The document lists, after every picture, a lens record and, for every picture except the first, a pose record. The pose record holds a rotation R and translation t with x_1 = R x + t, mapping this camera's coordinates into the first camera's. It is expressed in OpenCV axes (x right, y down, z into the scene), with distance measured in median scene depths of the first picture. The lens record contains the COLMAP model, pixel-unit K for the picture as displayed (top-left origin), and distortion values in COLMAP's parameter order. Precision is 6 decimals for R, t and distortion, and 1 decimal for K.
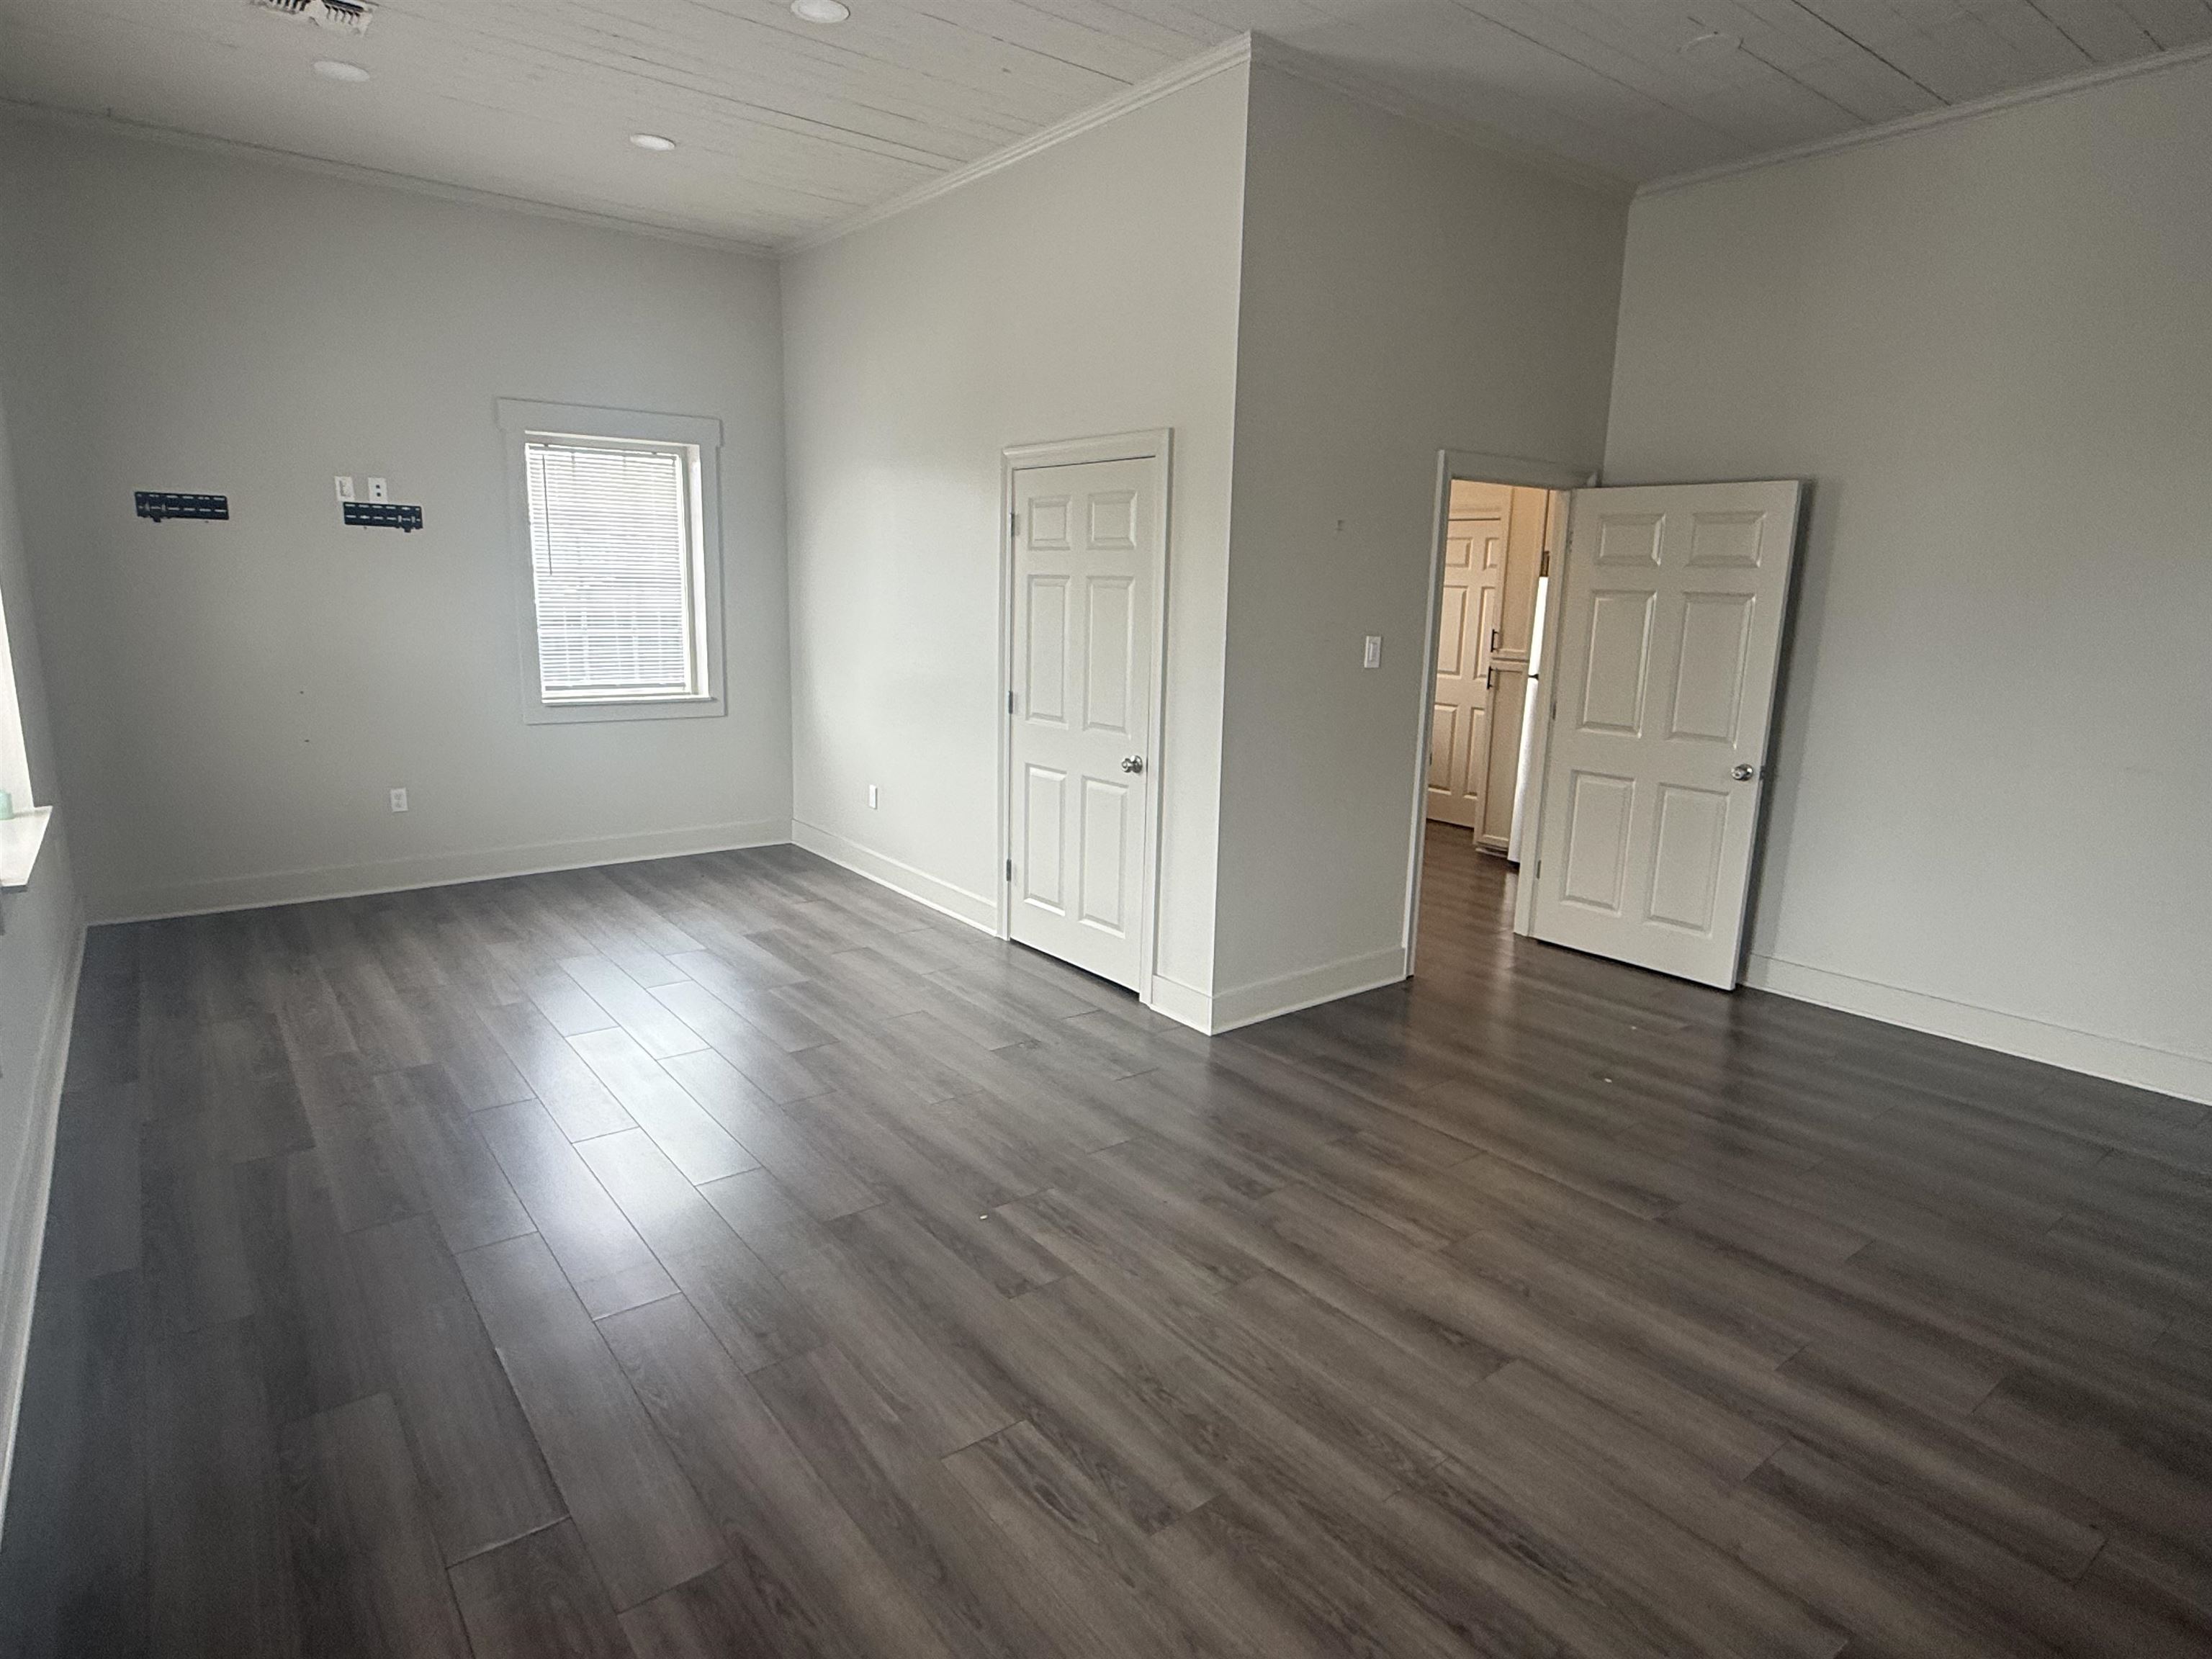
lens RADIAL K [[1227.4, 0, 1106.0], [0, 1227.4, 829.5], [0, 0, 1]] dist [0.000479, 0.000376]
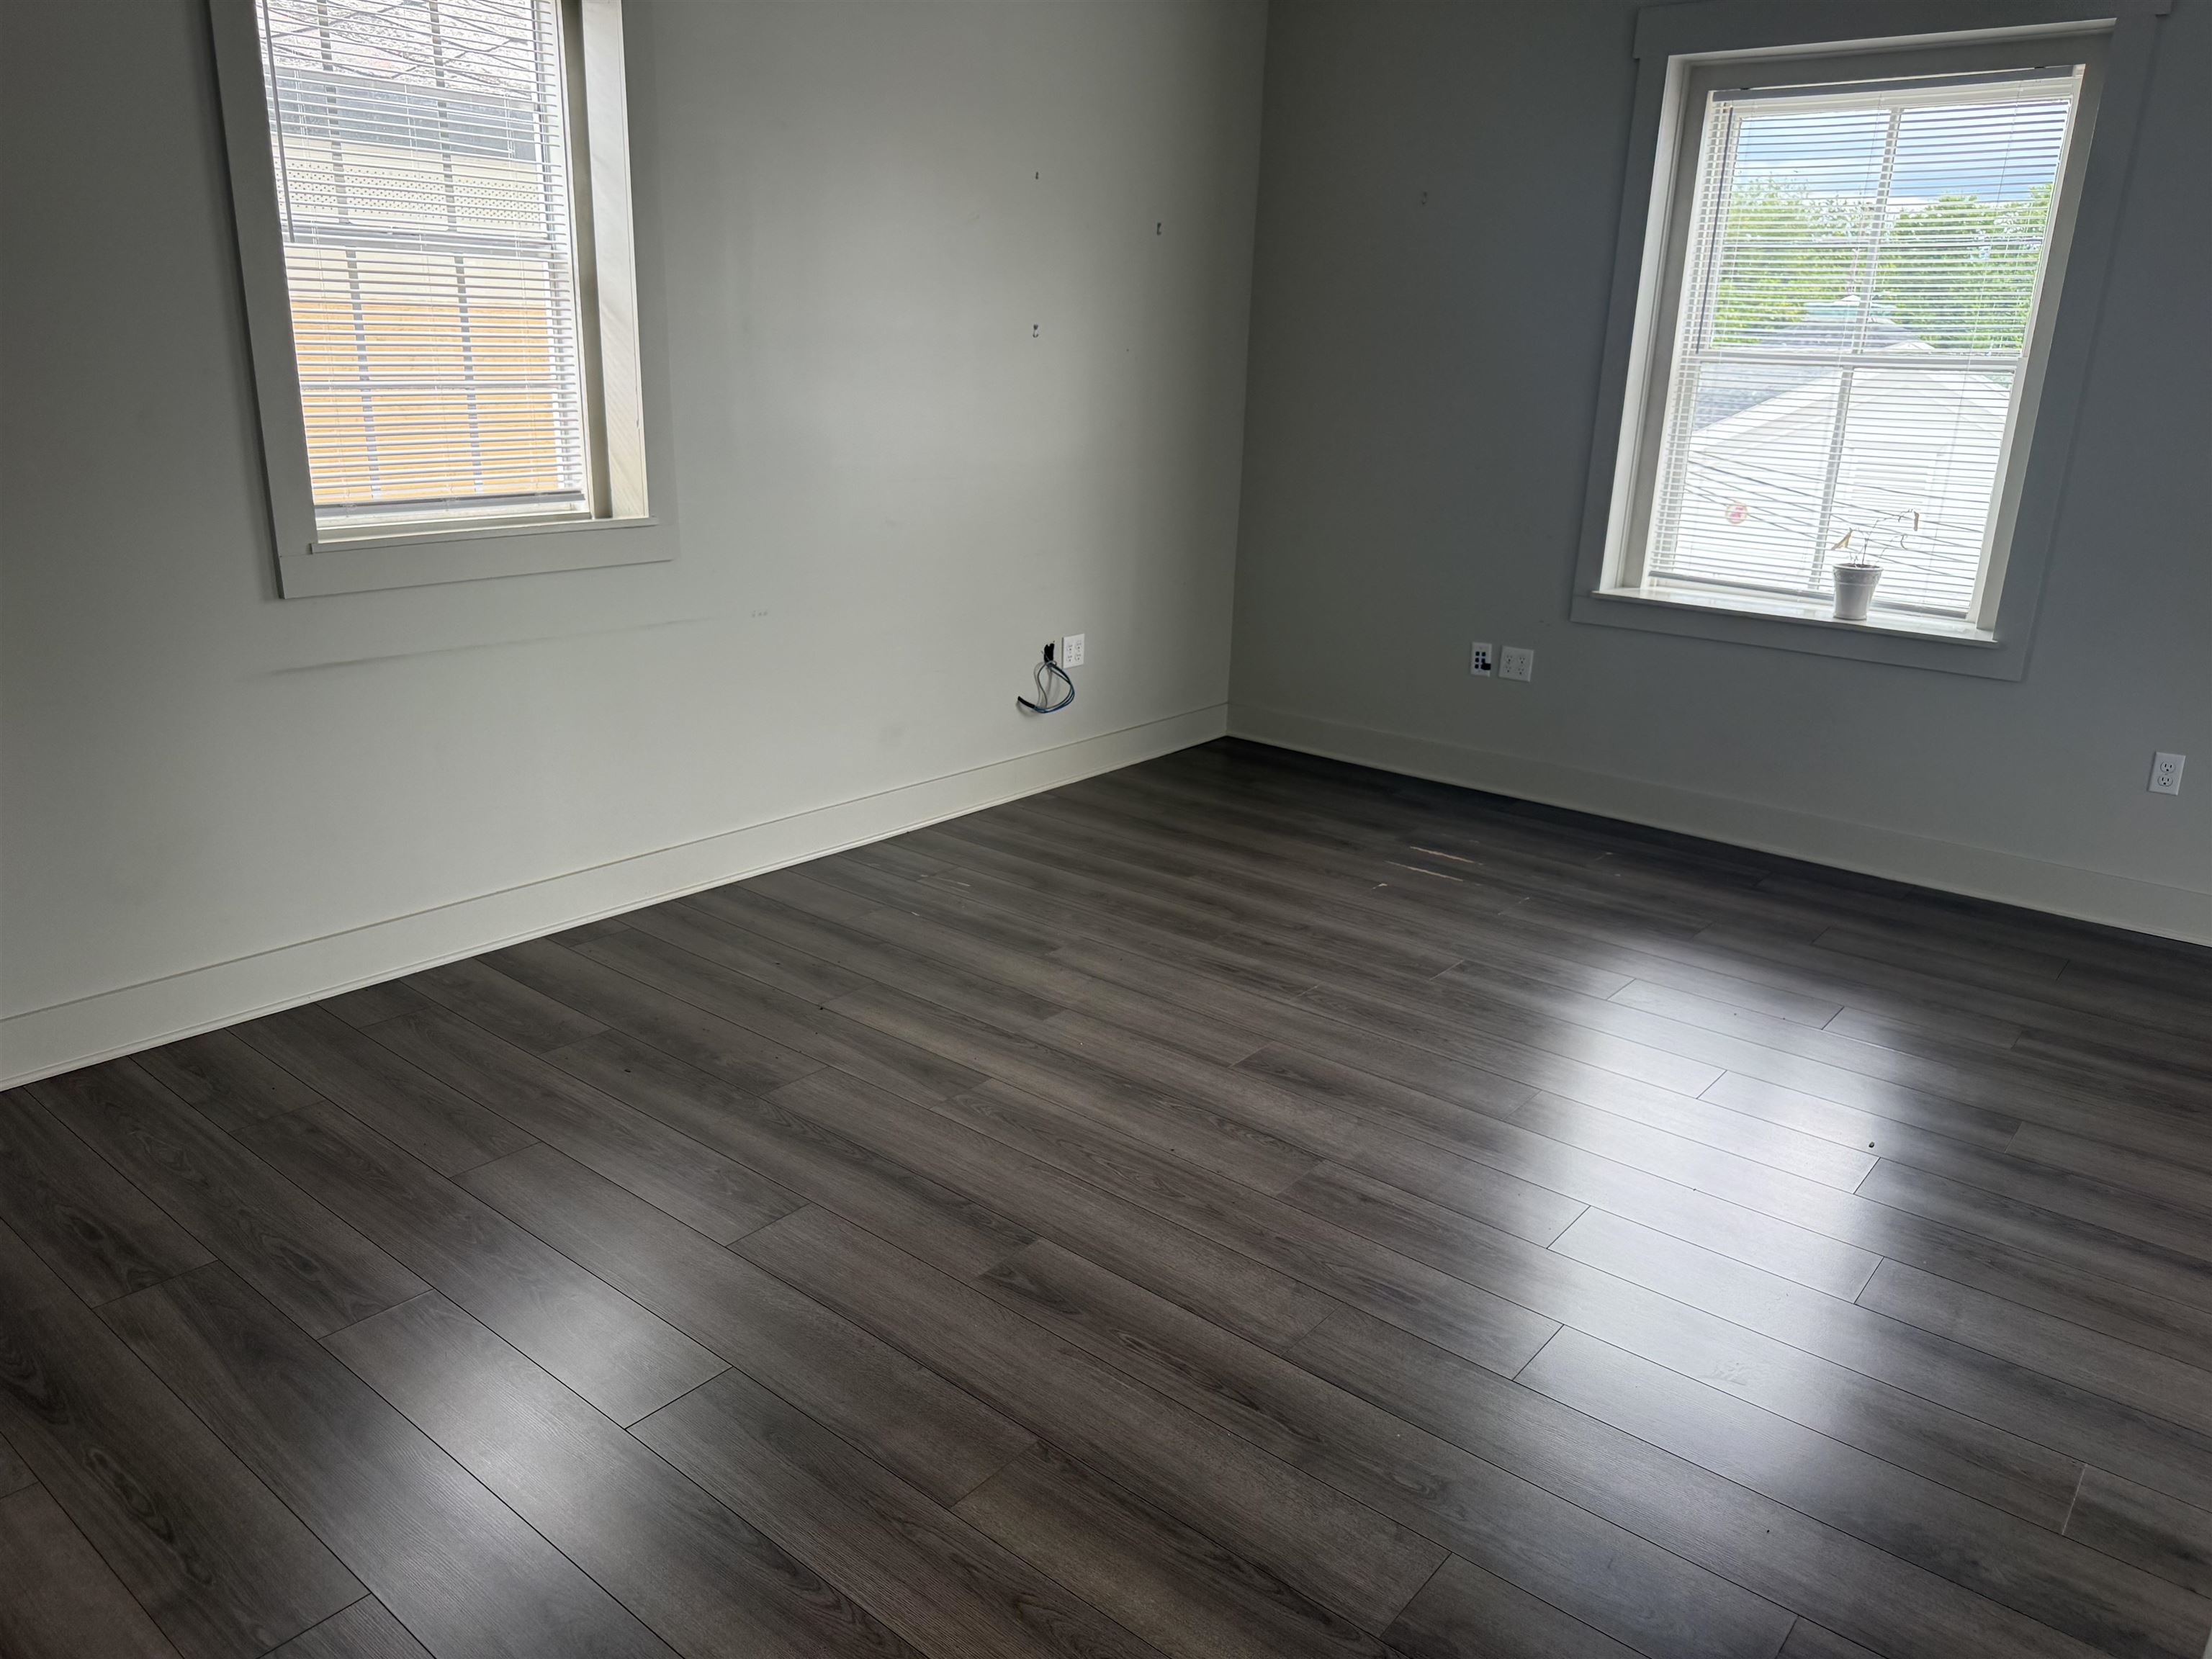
lens RADIAL K [[1555.9, 0, 1106.0], [0, 1555.9, 829.5], [0, 0, 1]] dist [0.000341, -0.000045]
pose [[-0.972019, 0.017312, -0.234262, 0.806396], [-0.097271, 0.878095, 0.468495, -0.376753], [0.213815, 0.478173, -0.851842, 2.172345]]
